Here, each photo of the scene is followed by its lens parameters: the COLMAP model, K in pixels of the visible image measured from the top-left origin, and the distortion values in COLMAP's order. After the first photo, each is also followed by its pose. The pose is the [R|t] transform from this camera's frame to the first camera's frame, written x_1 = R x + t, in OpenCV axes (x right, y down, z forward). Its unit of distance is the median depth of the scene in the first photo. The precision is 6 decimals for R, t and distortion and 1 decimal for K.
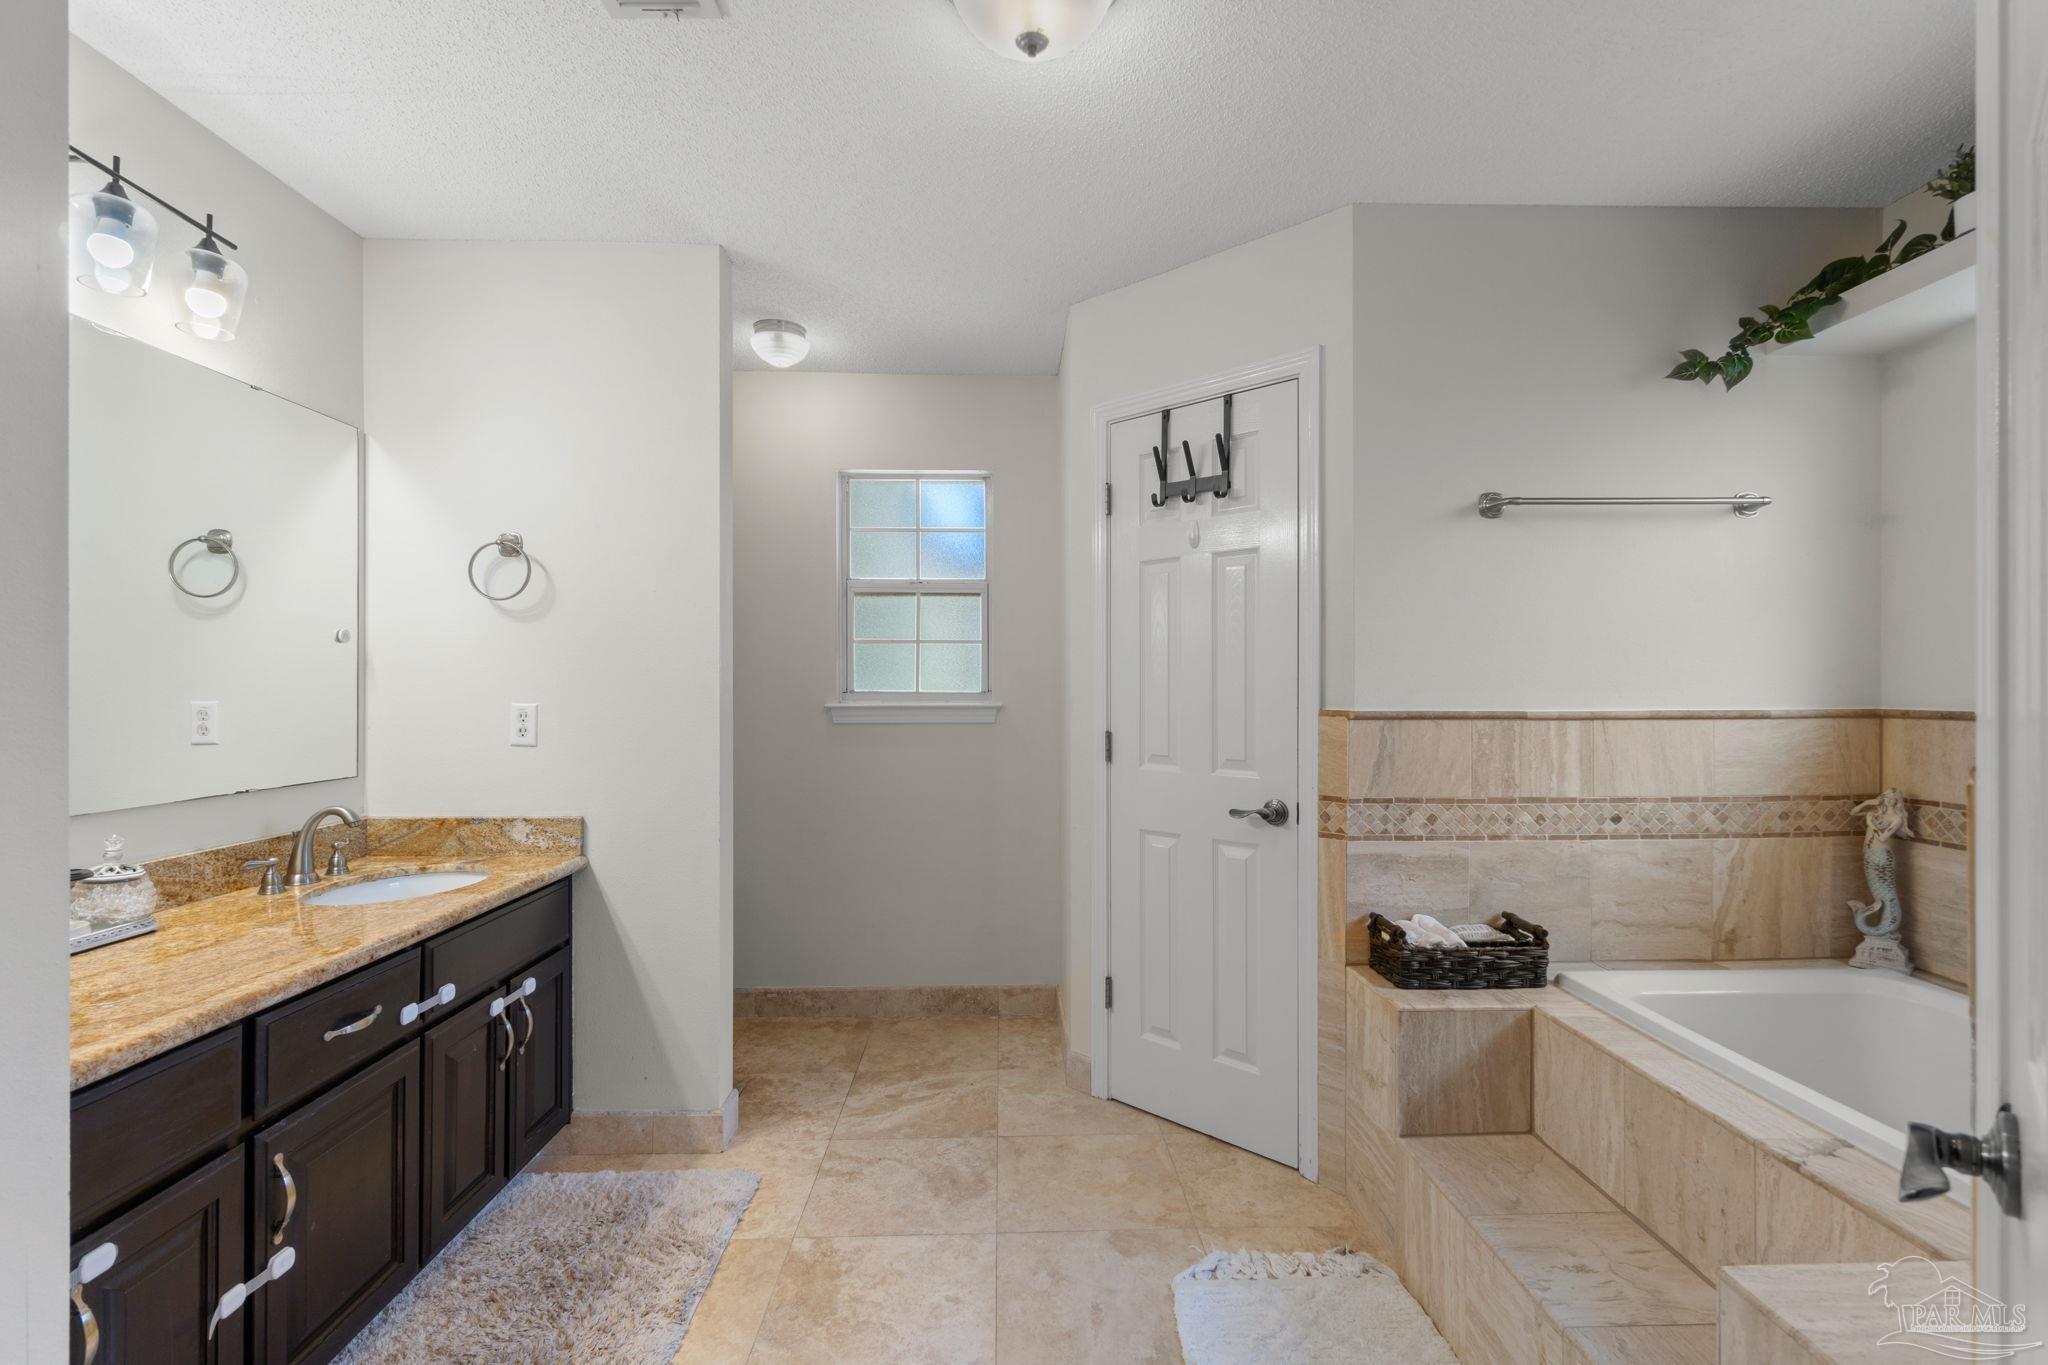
lens RADIAL K [[907.8, 0, 1031.1], [0, 907.8, 686.1], [0, 0, 1]] dist [-0.001084, 0.000139]
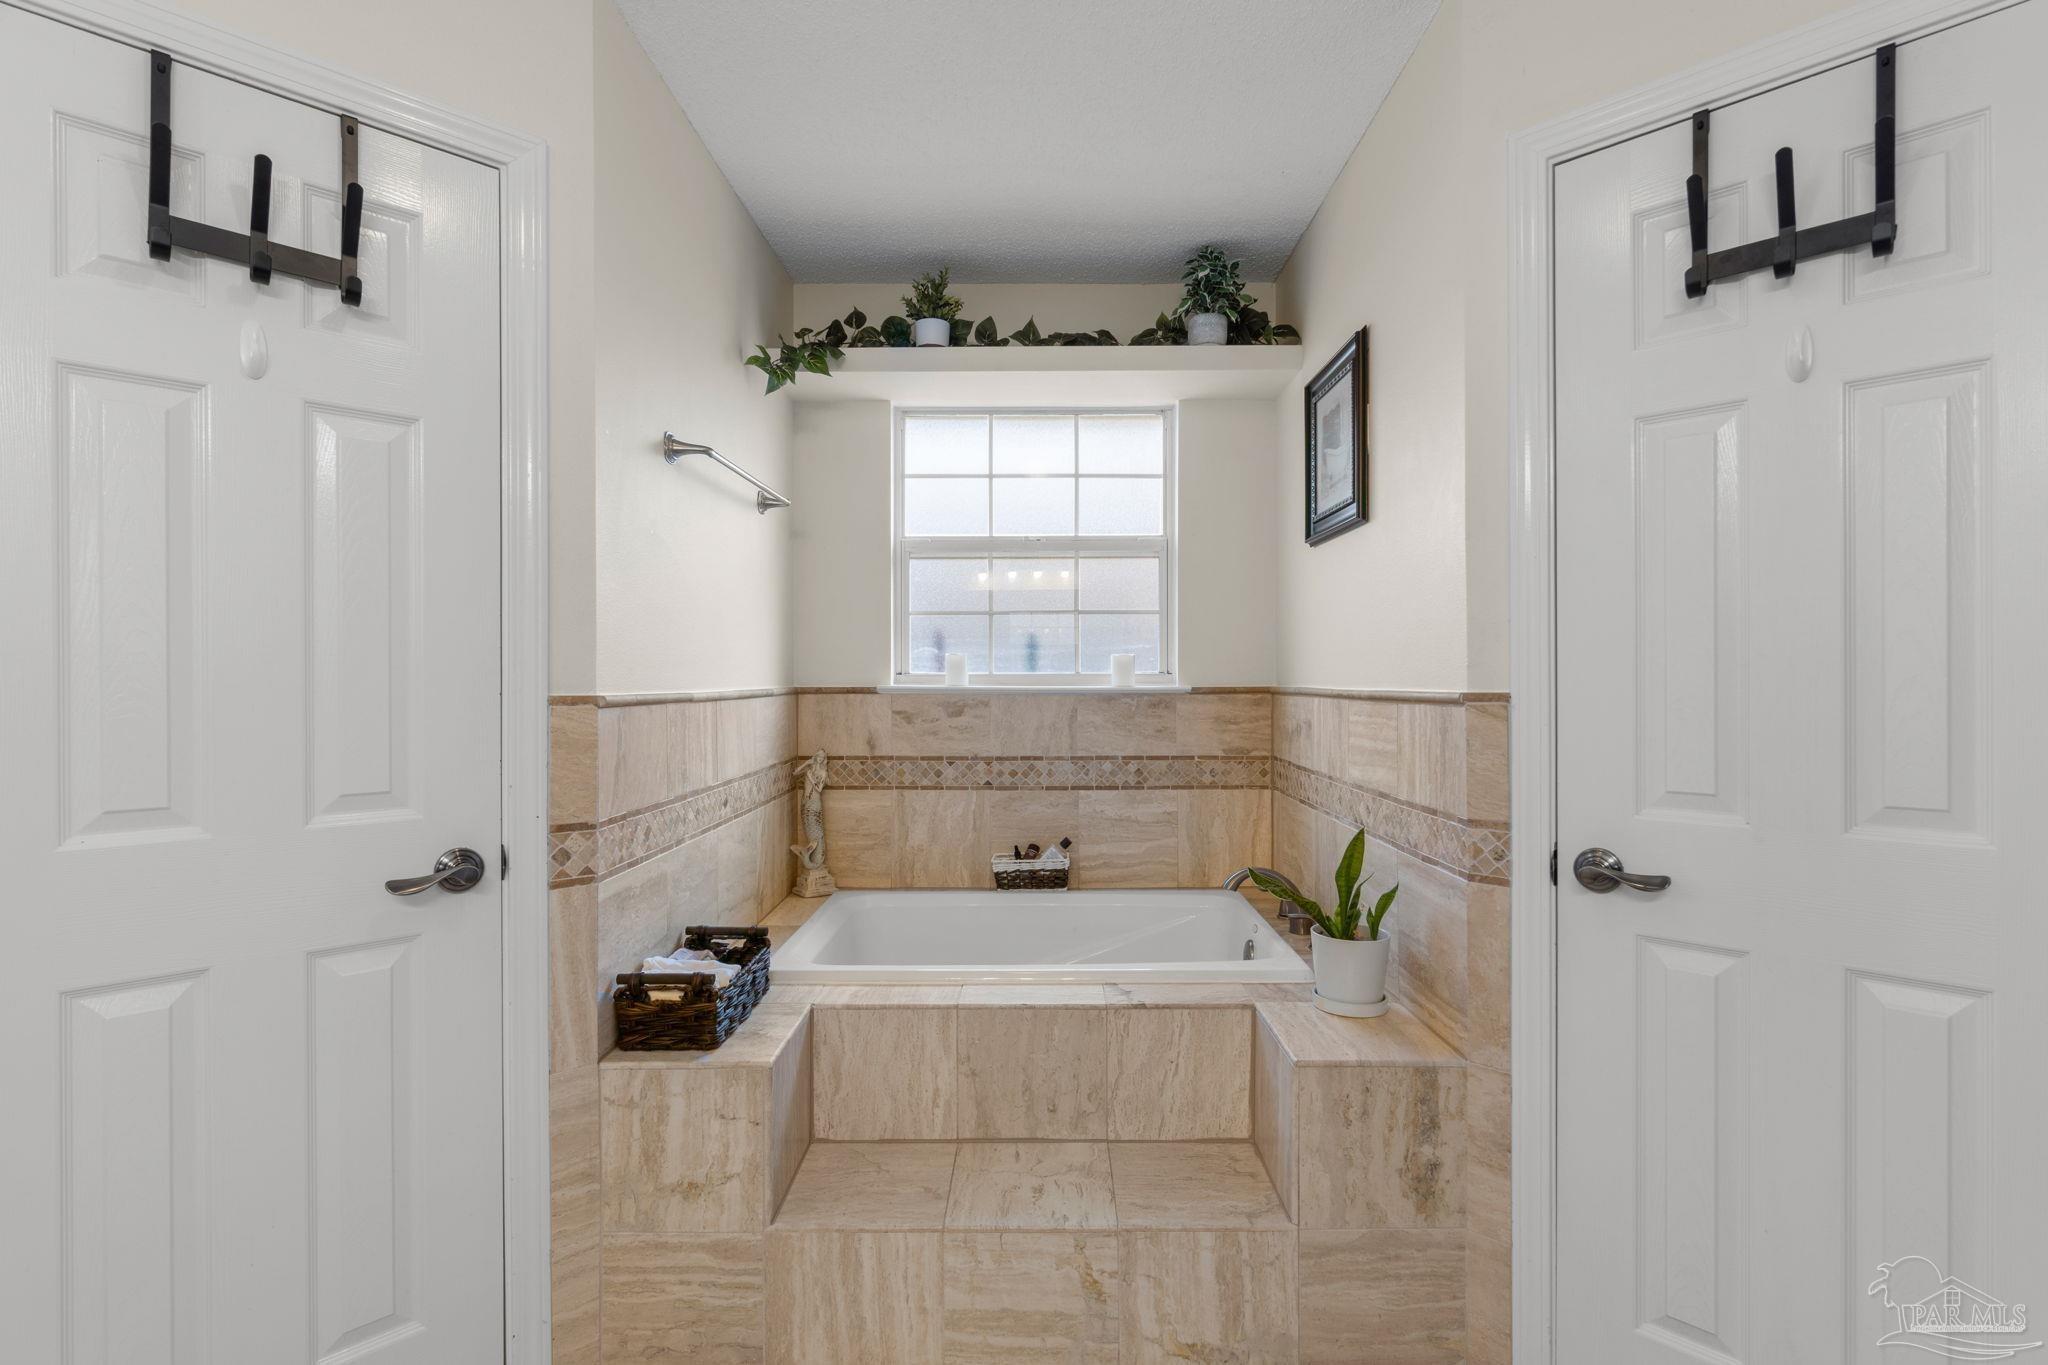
lens RADIAL K [[968.8, 0, 1024.0], [0, 968.8, 682.5], [0, 0, 1]] dist [-0.002463, -0.000162]
pose [[0.052013, -0.004513, 0.998636, -0.389430], [0.004123, 0.999982, 0.004305, 0.015699], [-0.998638, 0.003894, 0.052030, 0.661836]]
